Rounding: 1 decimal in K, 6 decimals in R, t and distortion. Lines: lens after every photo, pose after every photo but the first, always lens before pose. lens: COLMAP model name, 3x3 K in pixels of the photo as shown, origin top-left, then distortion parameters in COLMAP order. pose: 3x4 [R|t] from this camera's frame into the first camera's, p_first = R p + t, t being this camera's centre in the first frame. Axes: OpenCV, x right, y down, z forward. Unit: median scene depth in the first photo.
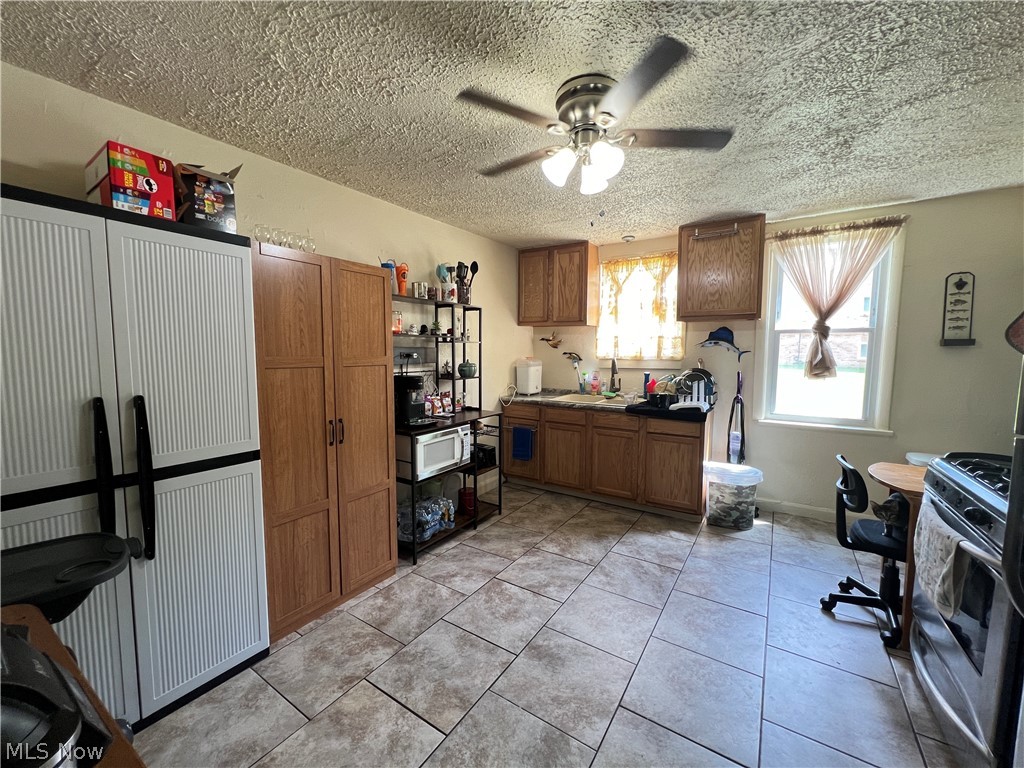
lens RADIAL K [[411.8, 0, 512.2], [0, 411.8, 381.2], [0, 0, 1]] dist [-0.000472, -0.000026]
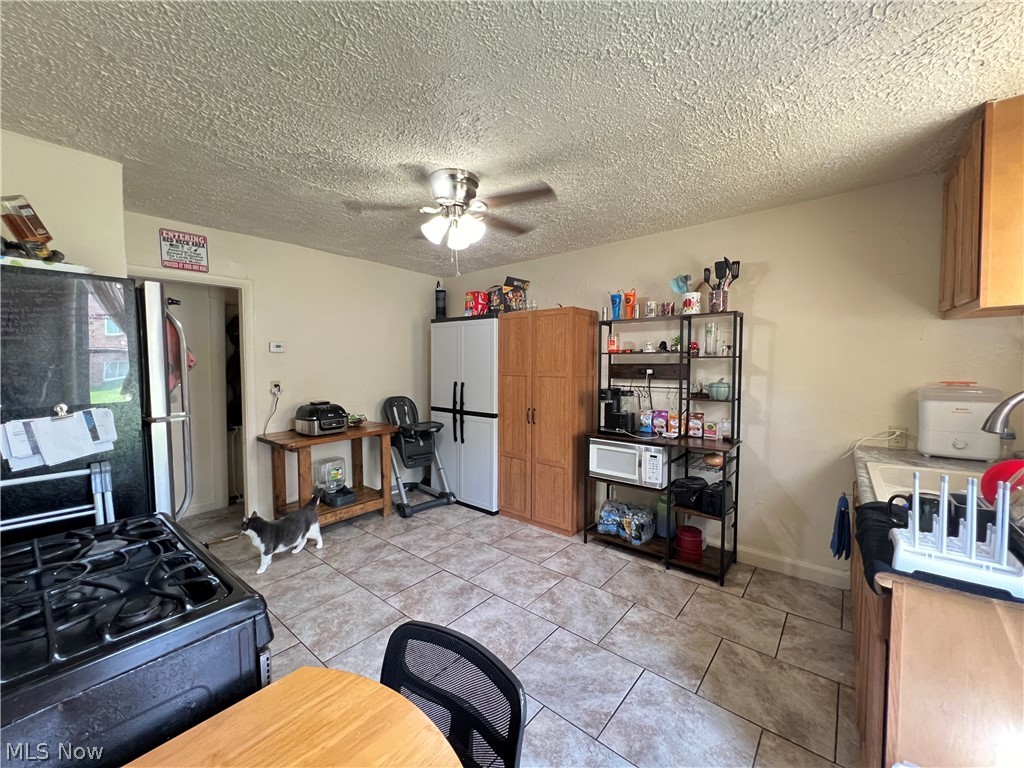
lens RADIAL K [[411.8, 0, 514.6], [0, 411.8, 382.6], [0, 0, 1]] dist [-0.000472, -0.000026]
pose [[-0.109254, 0.043944, -0.993042, 1.093050], [-0.076929, 0.995652, 0.052523, -0.082122], [0.991033, 0.082132, -0.105398, 0.996925]]
